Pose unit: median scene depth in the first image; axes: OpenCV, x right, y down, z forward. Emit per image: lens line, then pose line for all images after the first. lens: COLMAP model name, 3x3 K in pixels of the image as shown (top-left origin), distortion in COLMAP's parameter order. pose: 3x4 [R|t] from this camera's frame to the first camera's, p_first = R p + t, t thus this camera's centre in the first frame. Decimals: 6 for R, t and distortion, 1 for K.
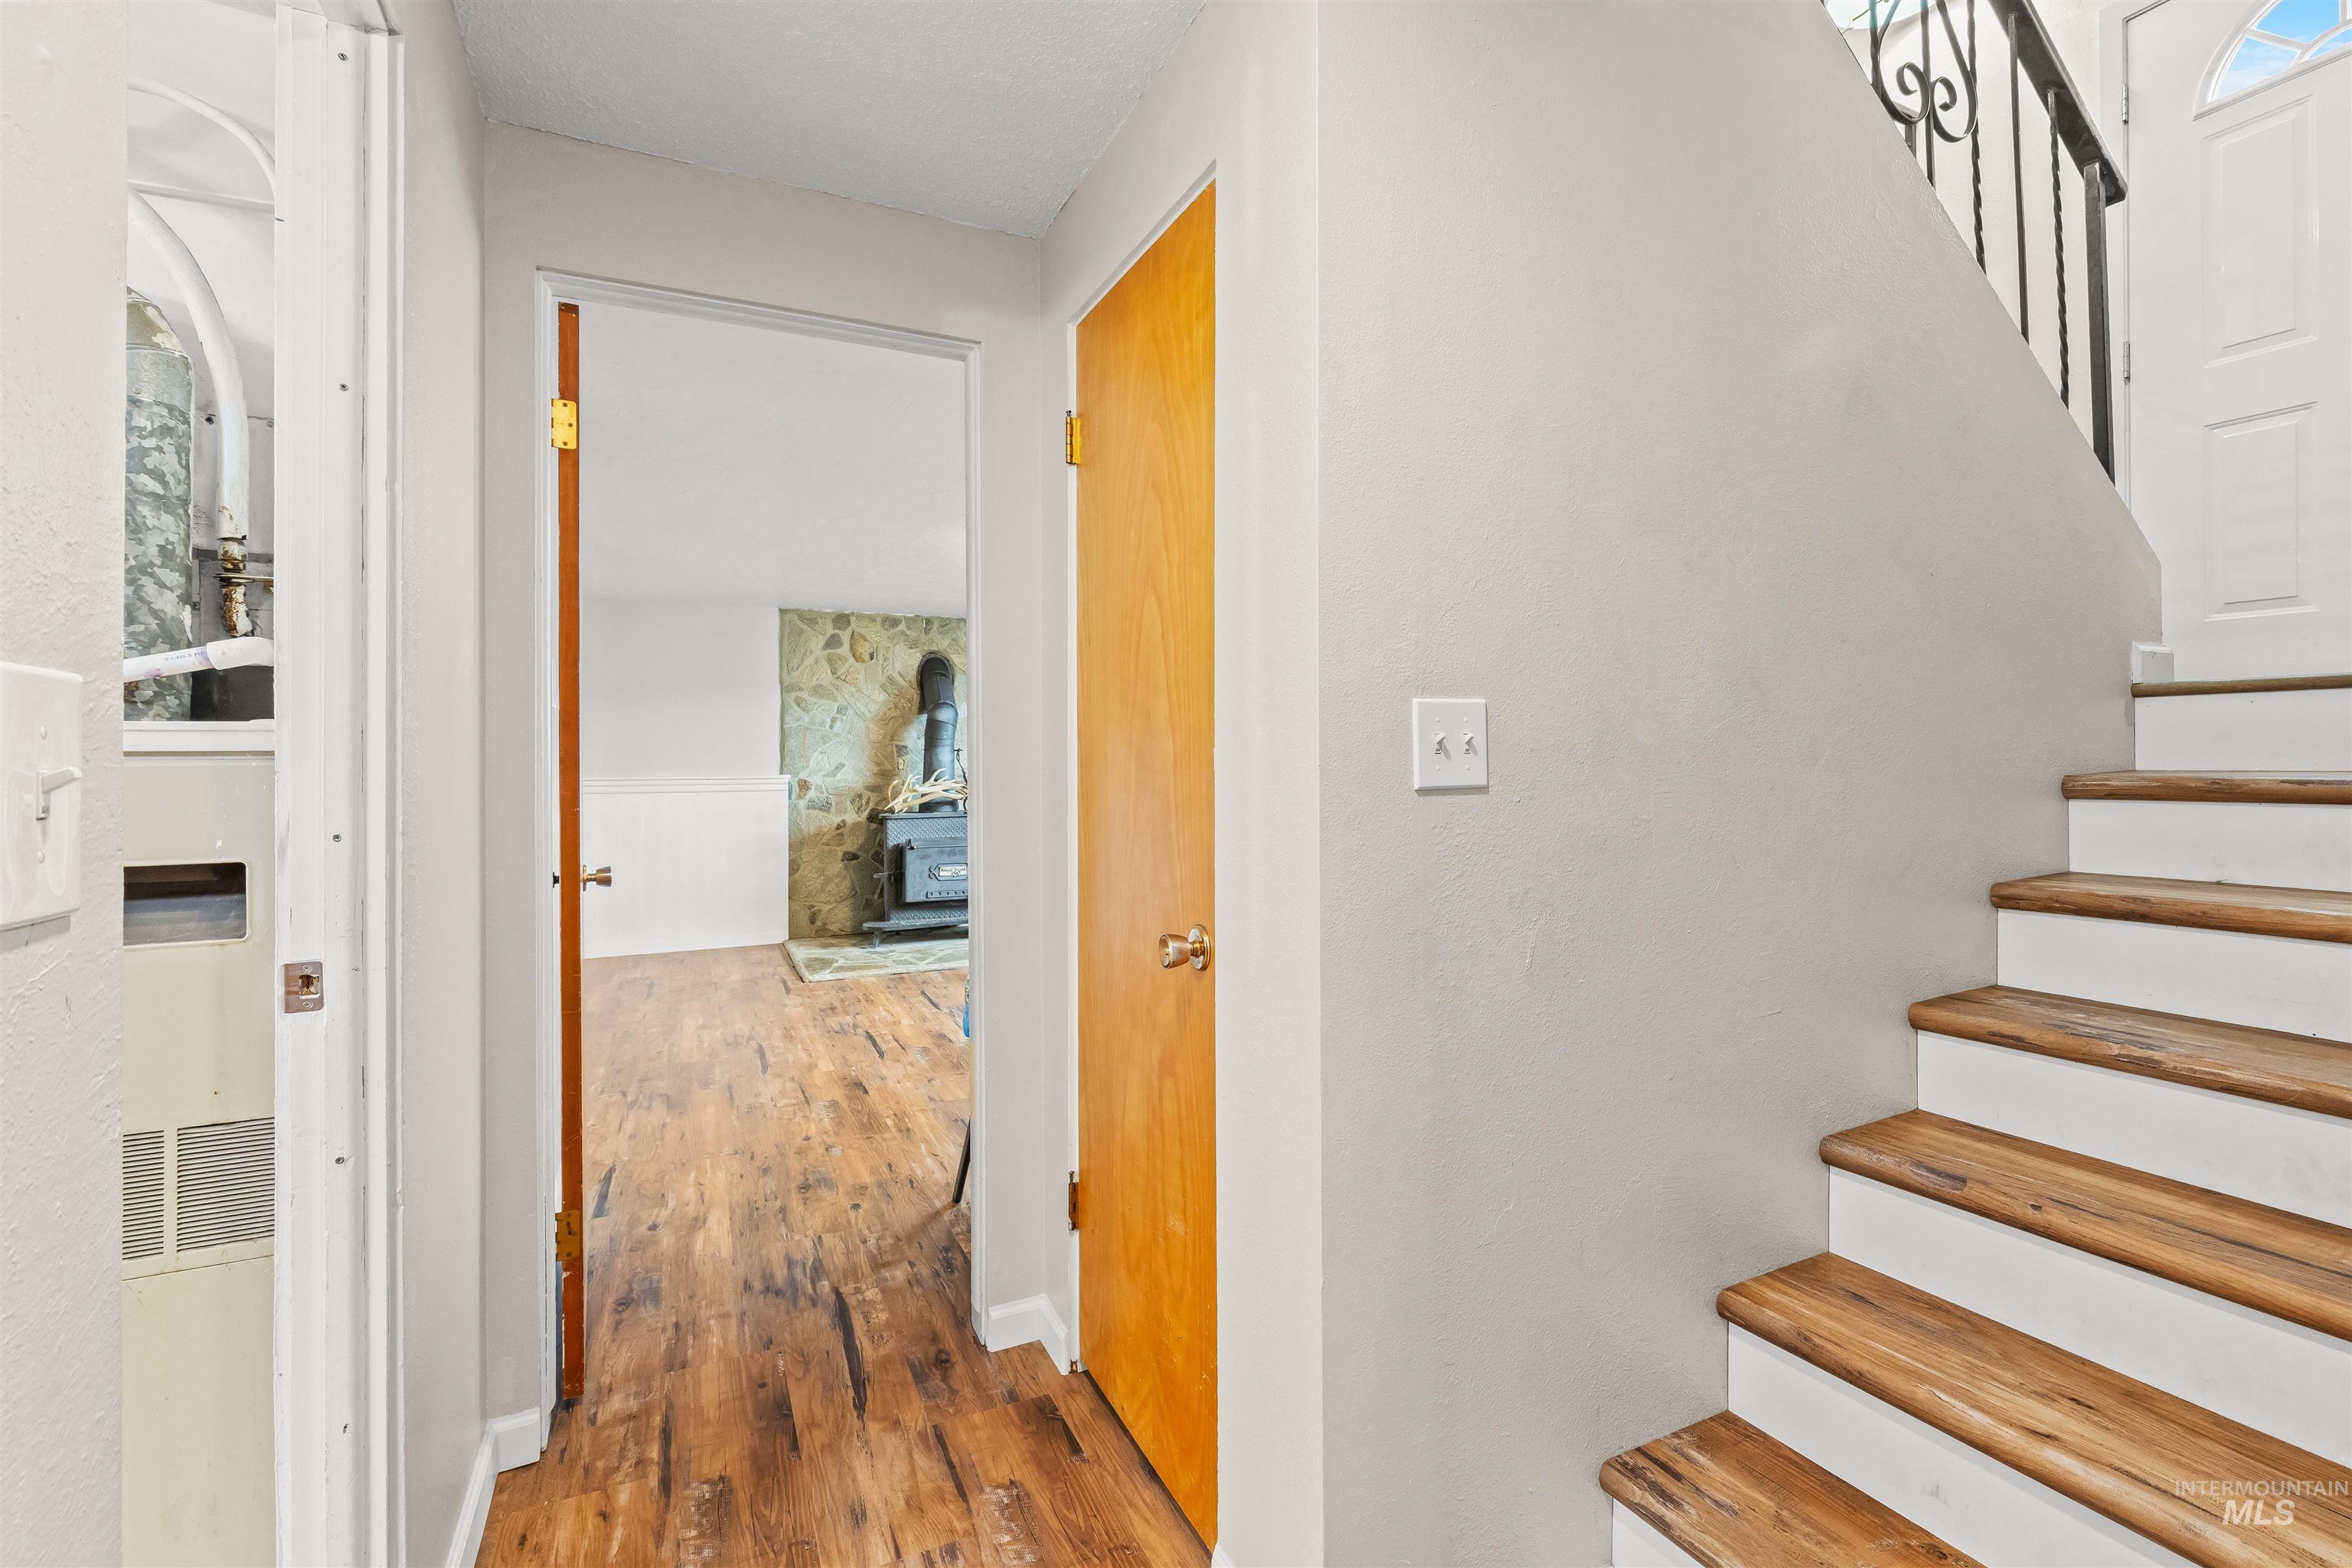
lens RADIAL K [[1050.6, 0, 1217.2], [0, 1050.6, 753.2], [0, 0, 1]] dist [-0.001600, 0.000357]
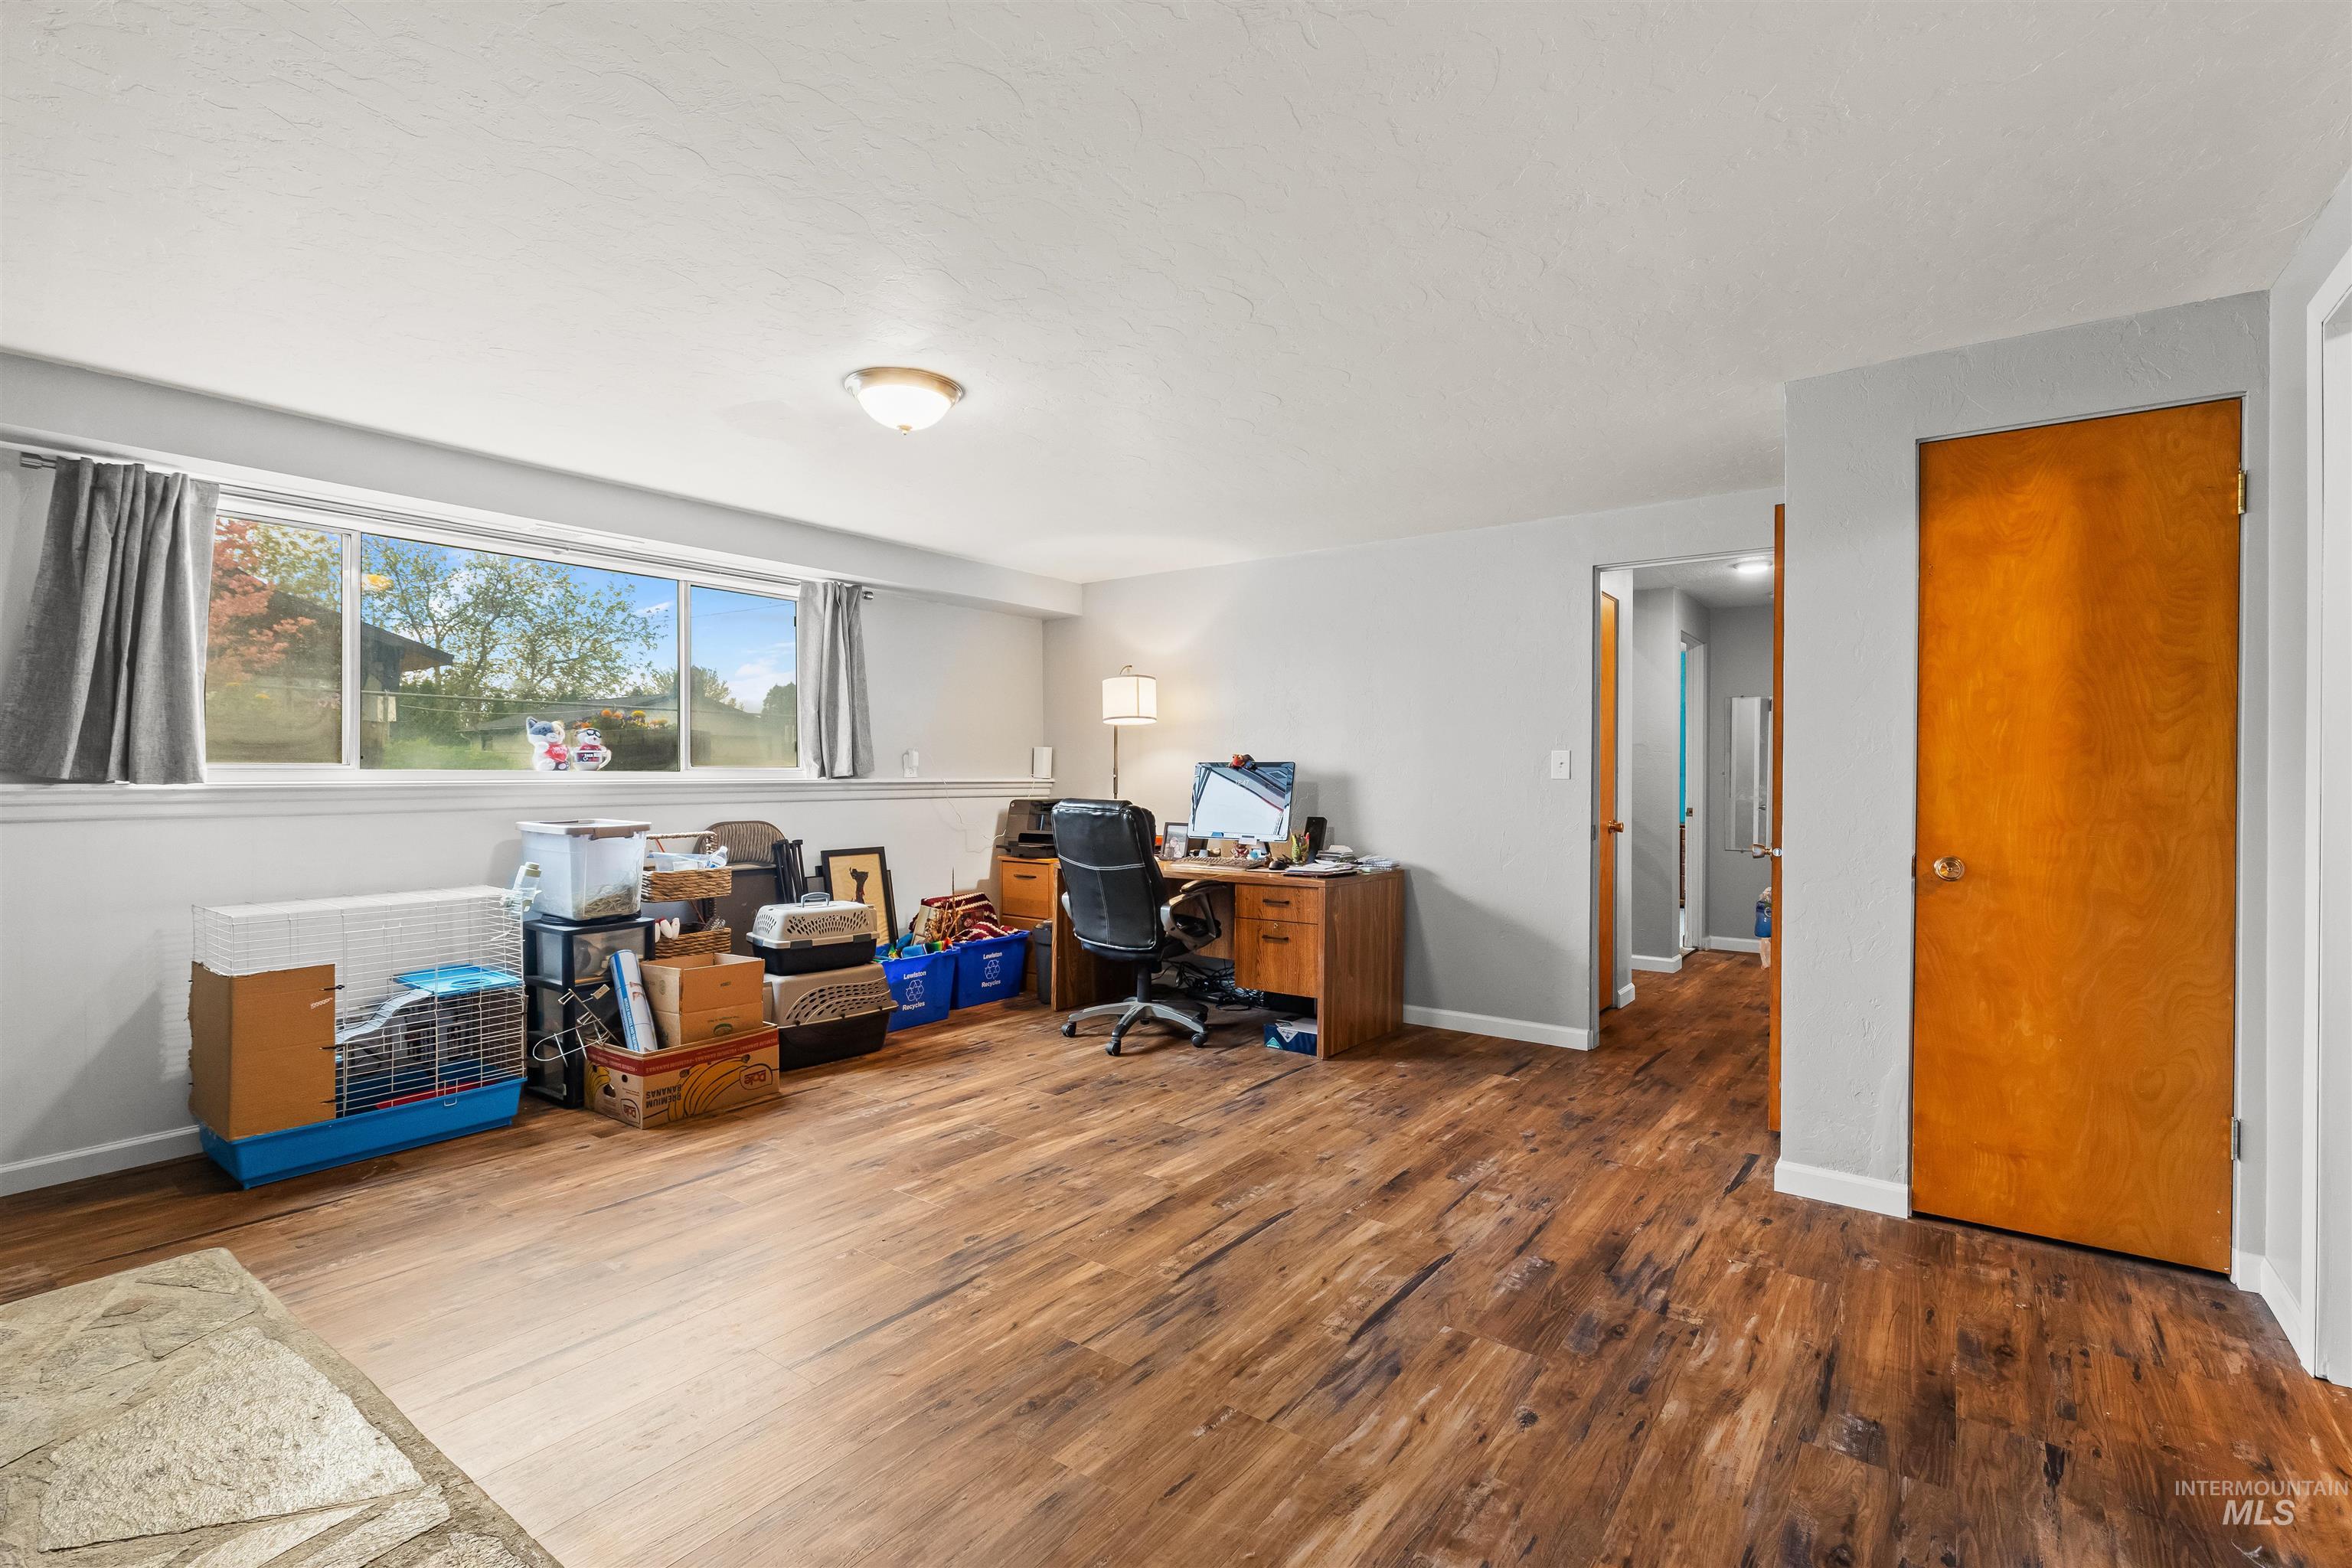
lens RADIAL K [[1050.6, 0, 1182.3], [0, 1050.6, 783.2], [0, 0, 1]] dist [-0.001600, 0.000357]
pose [[-0.442212, -0.002258, 0.896908, -0.646468], [-0.006502, 0.999979, -0.000689, 0.018777], [-0.896887, -0.006137, -0.442218, 0.998428]]
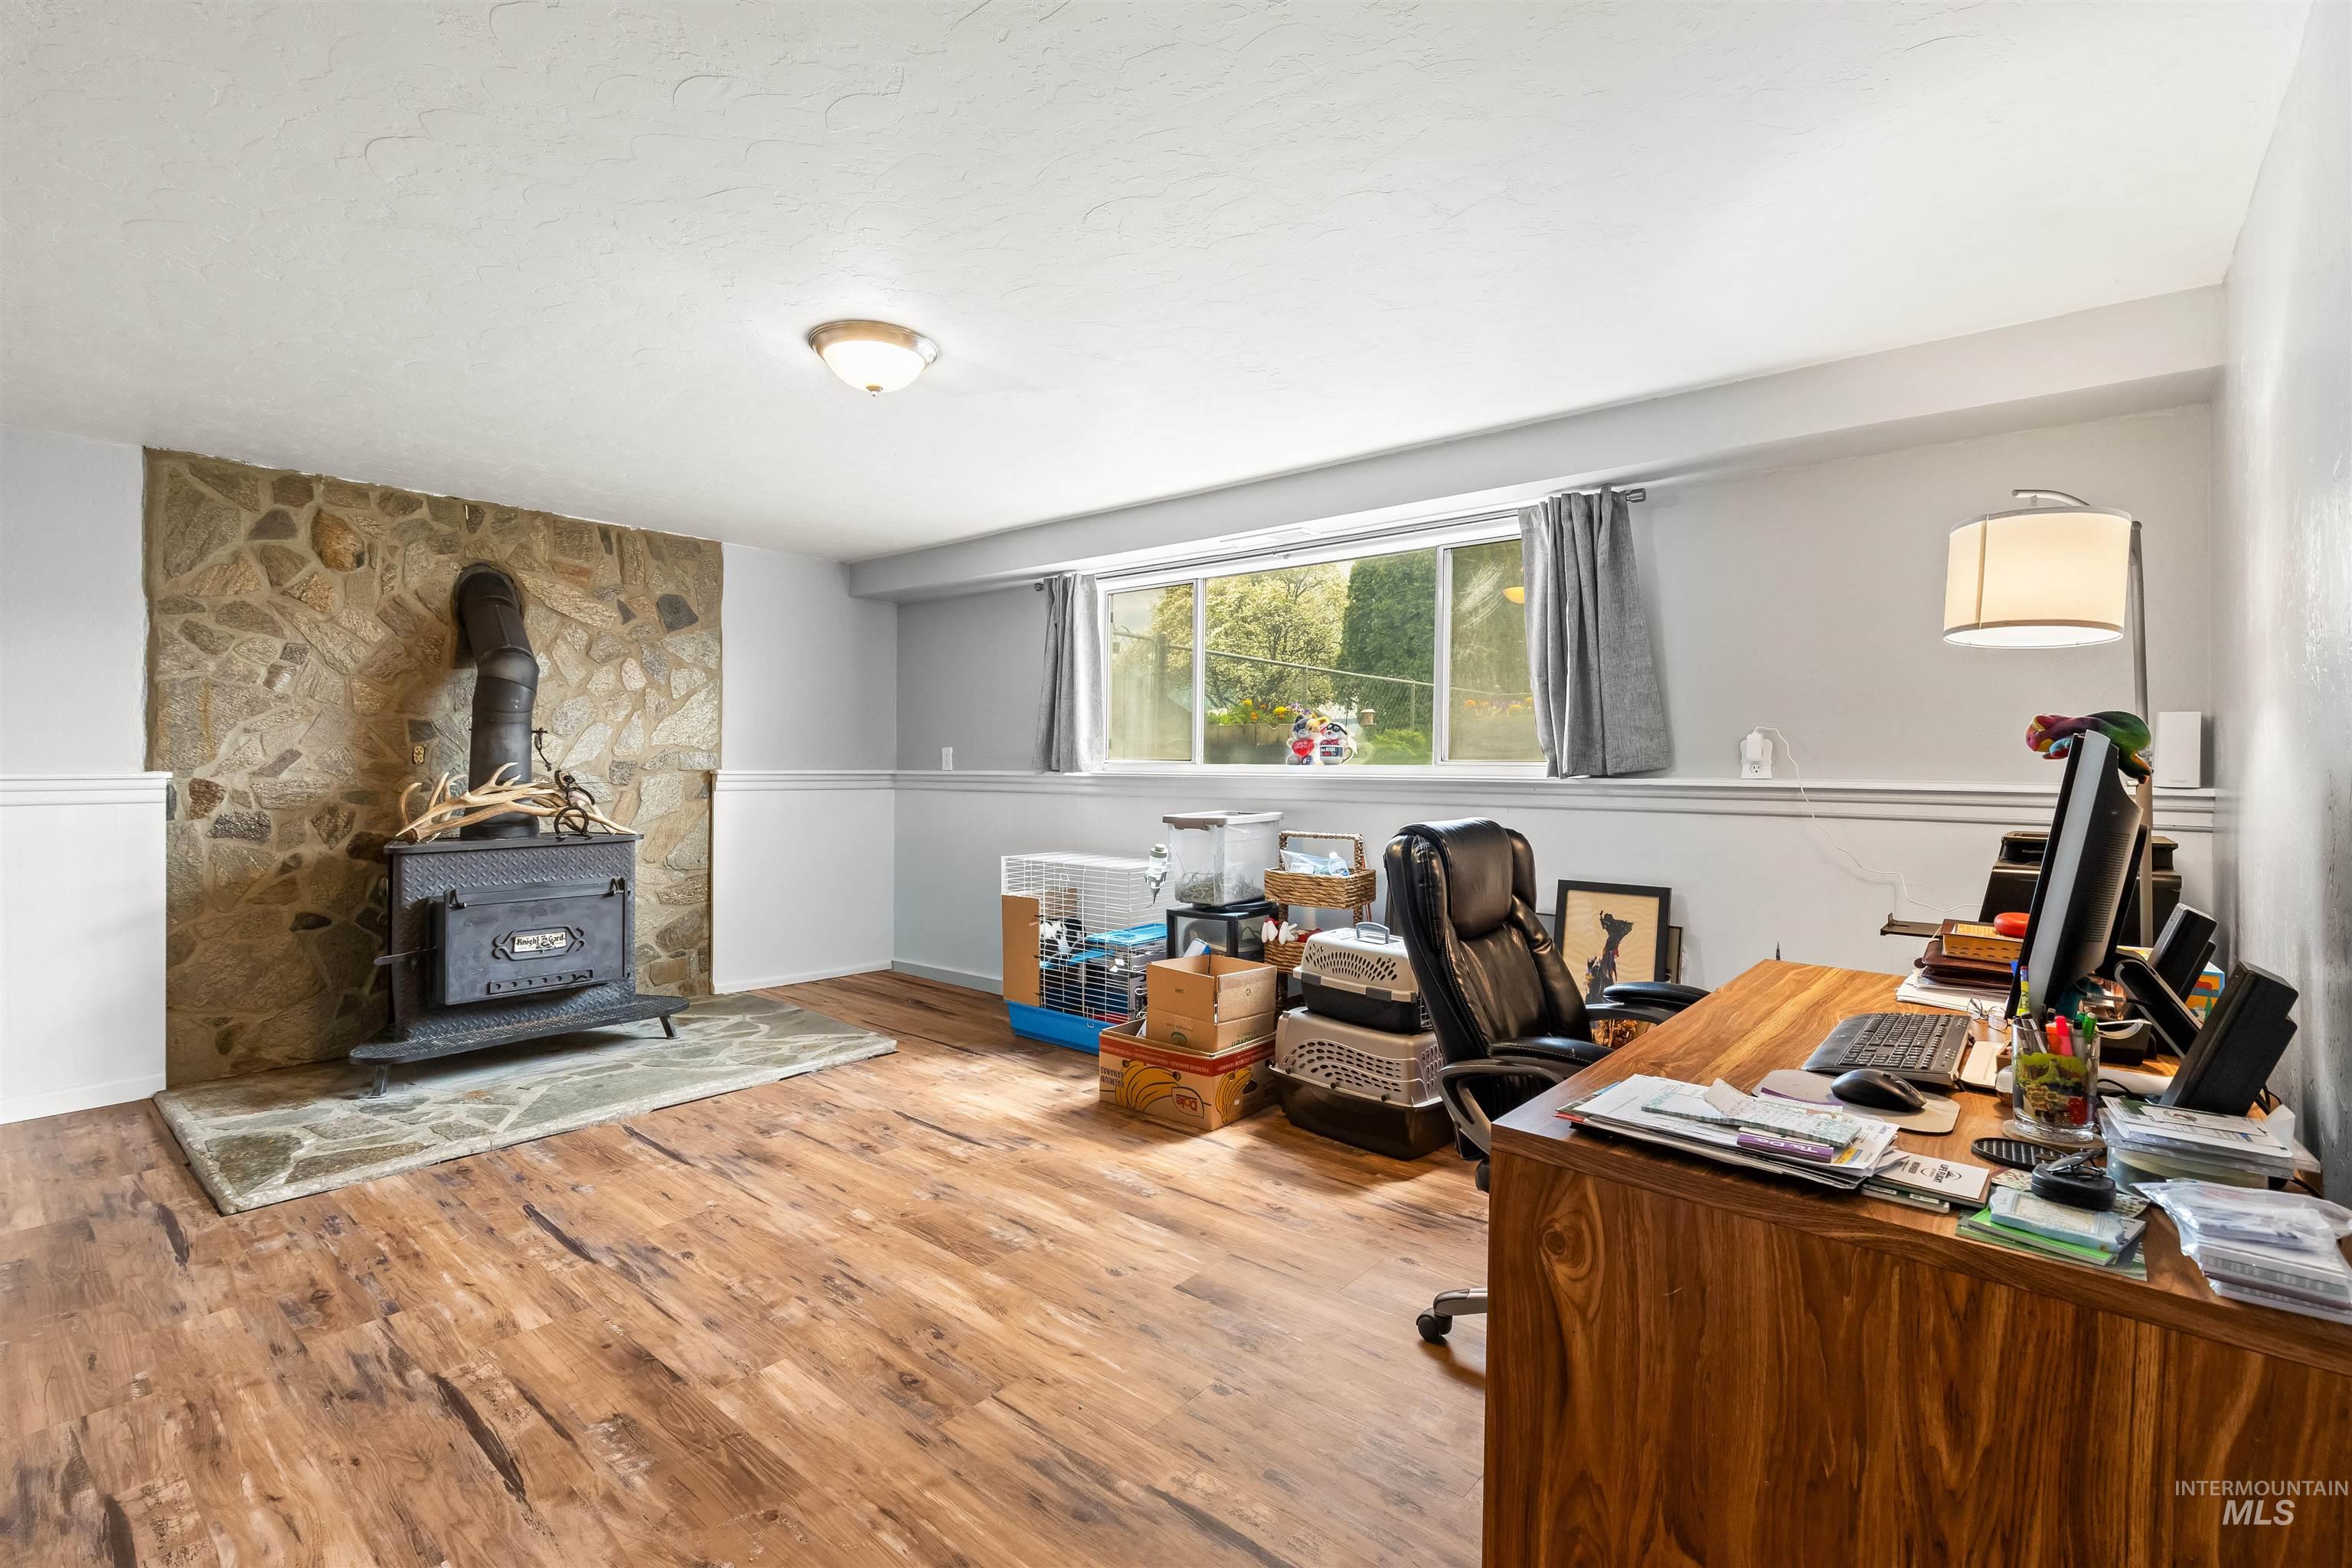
lens RADIAL K [[1050.6, 0, 1175.4], [0, 1050.6, 769.1], [0, 0, 1]] dist [-0.001600, 0.000357]
pose [[0.922330, 0.008739, 0.386305, -0.181916], [-0.014675, 0.999815, 0.012419, 0.006806], [-0.386125, -0.017123, 0.922288, 0.402280]]
